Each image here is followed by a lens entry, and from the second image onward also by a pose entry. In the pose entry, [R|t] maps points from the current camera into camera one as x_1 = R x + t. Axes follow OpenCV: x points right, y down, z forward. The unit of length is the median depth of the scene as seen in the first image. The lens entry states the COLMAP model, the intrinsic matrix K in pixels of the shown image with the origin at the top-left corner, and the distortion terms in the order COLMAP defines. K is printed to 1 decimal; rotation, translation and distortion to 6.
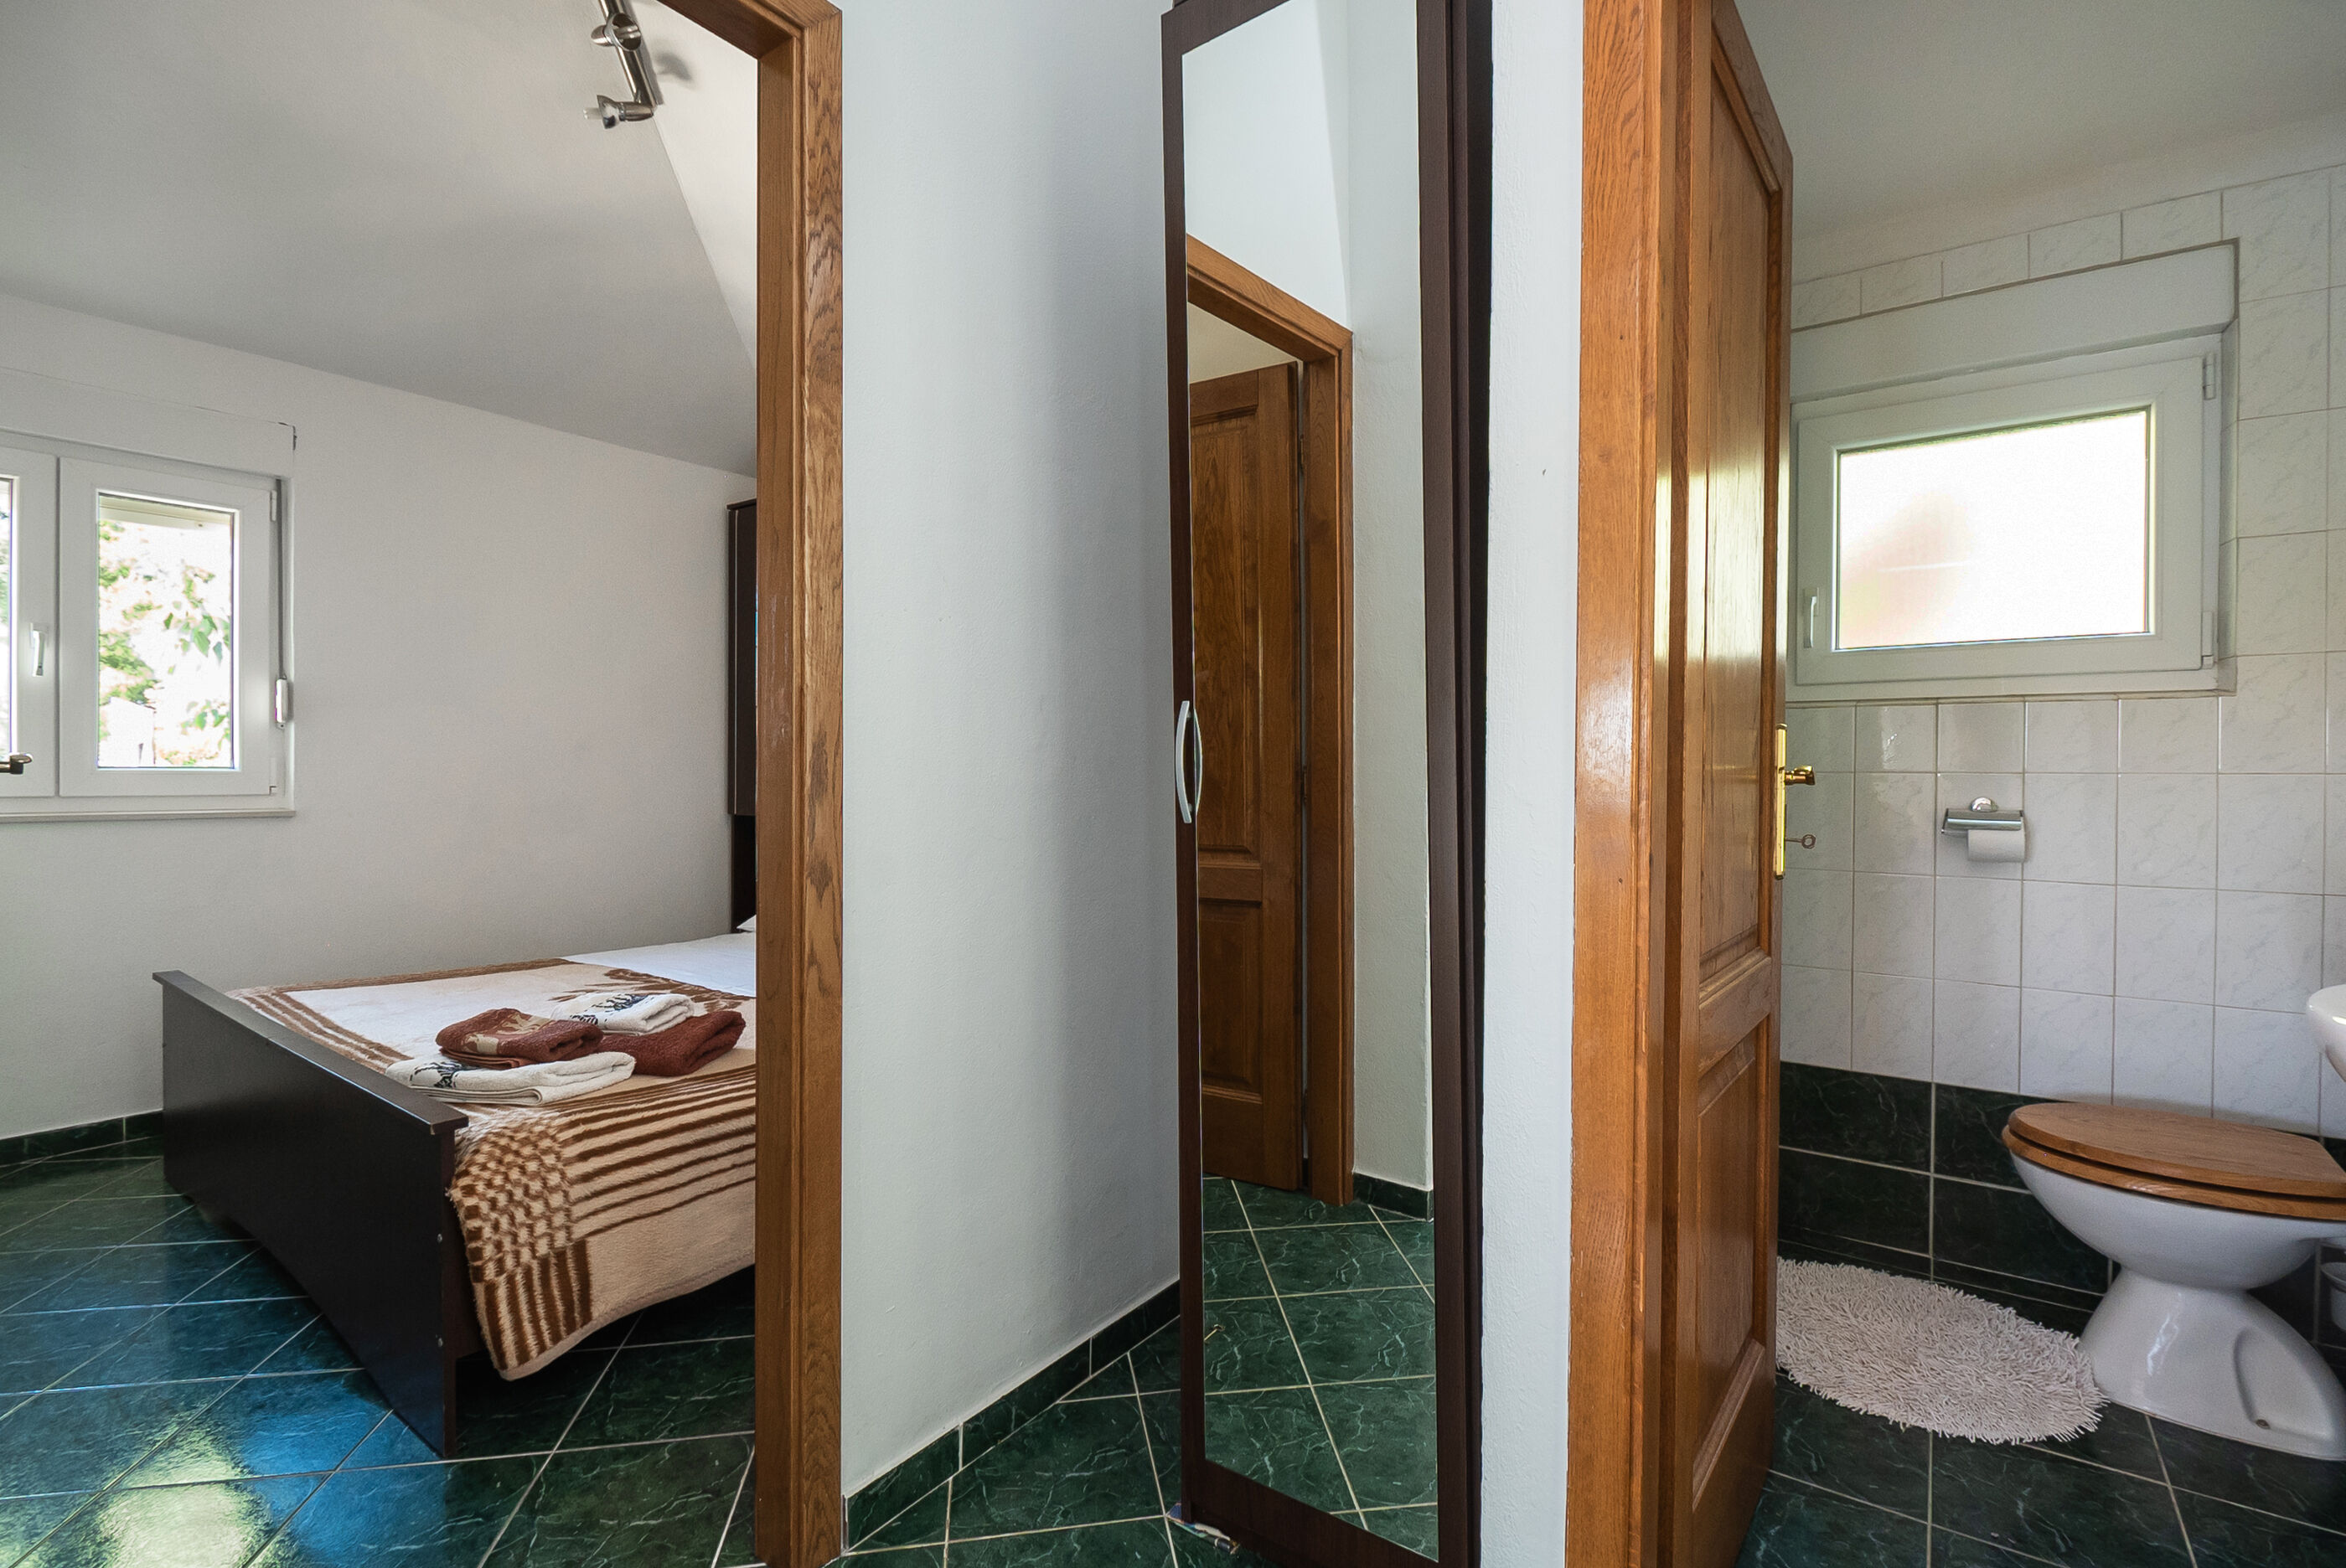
lens RADIAL K [[1082.8, 0, 1190.2], [0, 1082.8, 789.7], [0, 0, 1]] dist [0.014922, -0.018911]
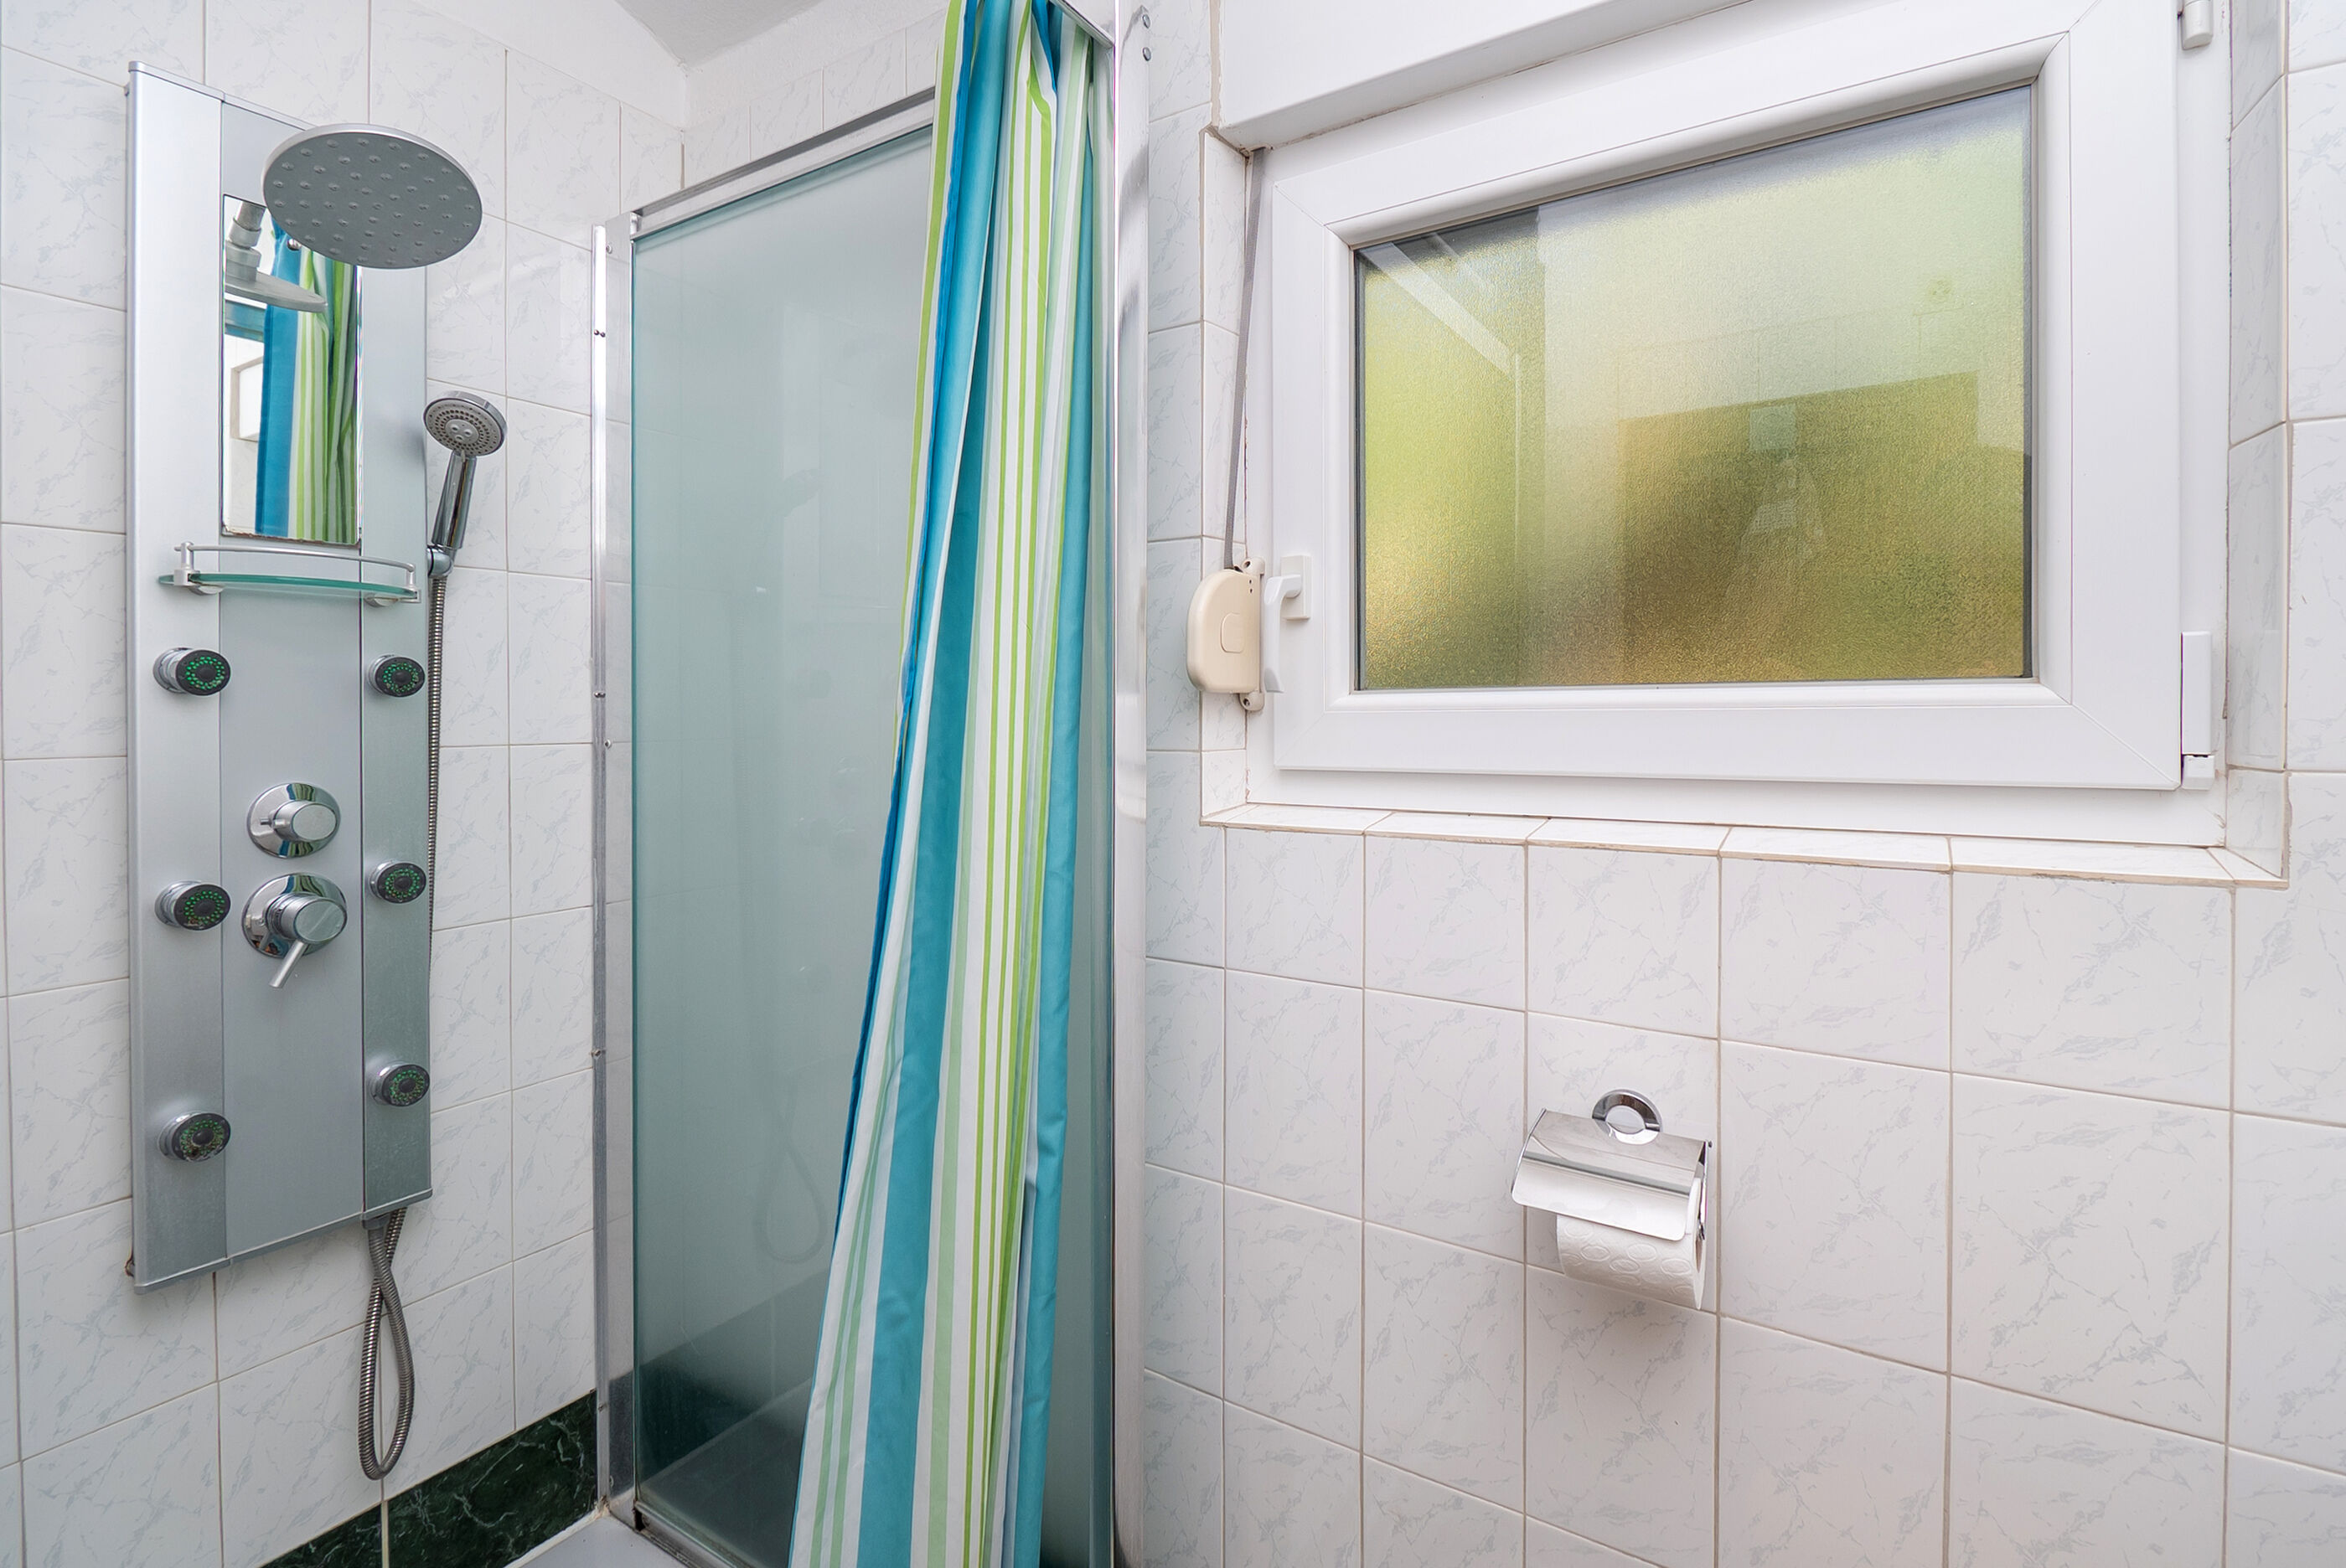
lens RADIAL K [[1068.9, 0, 1169.0], [0, 1068.9, 737.9], [0, 0, 1]] dist [0.017083, -0.015996]
pose [[0.999440, -0.001304, 0.033428, 0.585598], [0.001340, 0.999999, -0.001061, -0.127817], [-0.033427, 0.001106, 0.999441, 0.653061]]
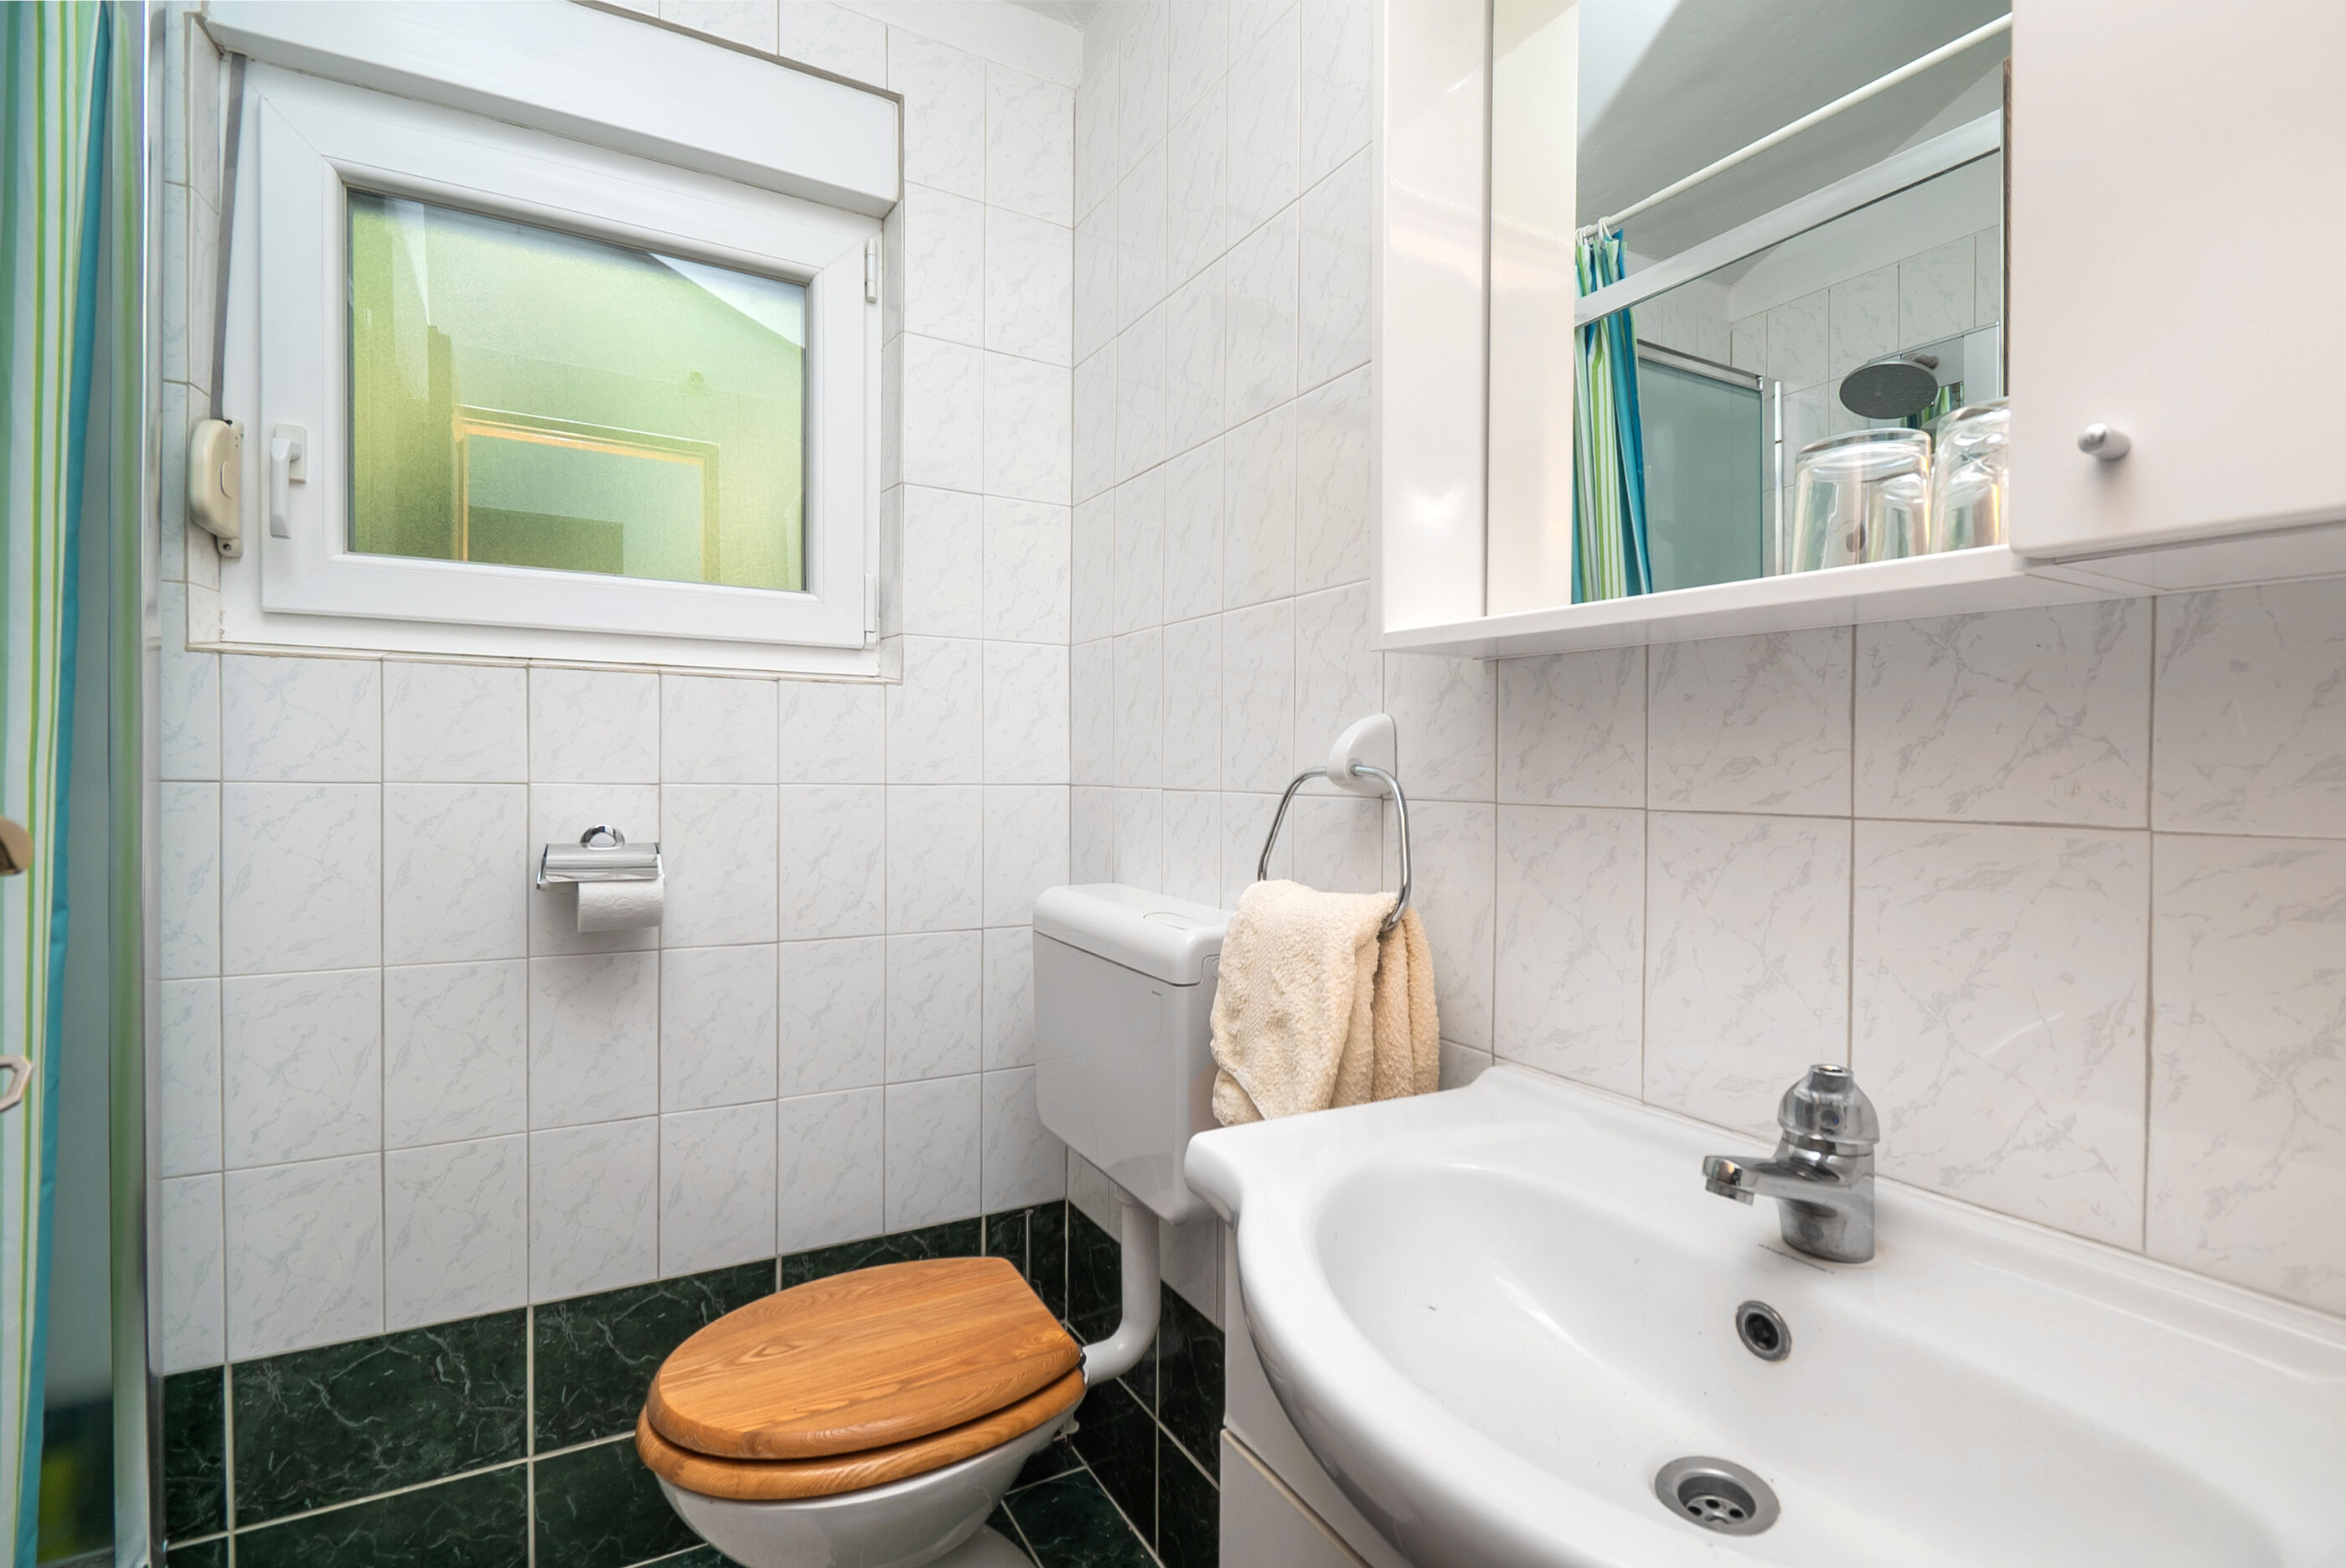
lens RADIAL K [[1082.8, 0, 1190.2], [0, 1082.8, 789.7], [0, 0, 1]] dist [0.014922, -0.018911]
pose [[0.430264, -0.016156, 0.902559, 0.335687], [0.002282, 0.999856, 0.016810, -0.023307], [-0.902700, -0.005173, 0.430239, 0.456385]]
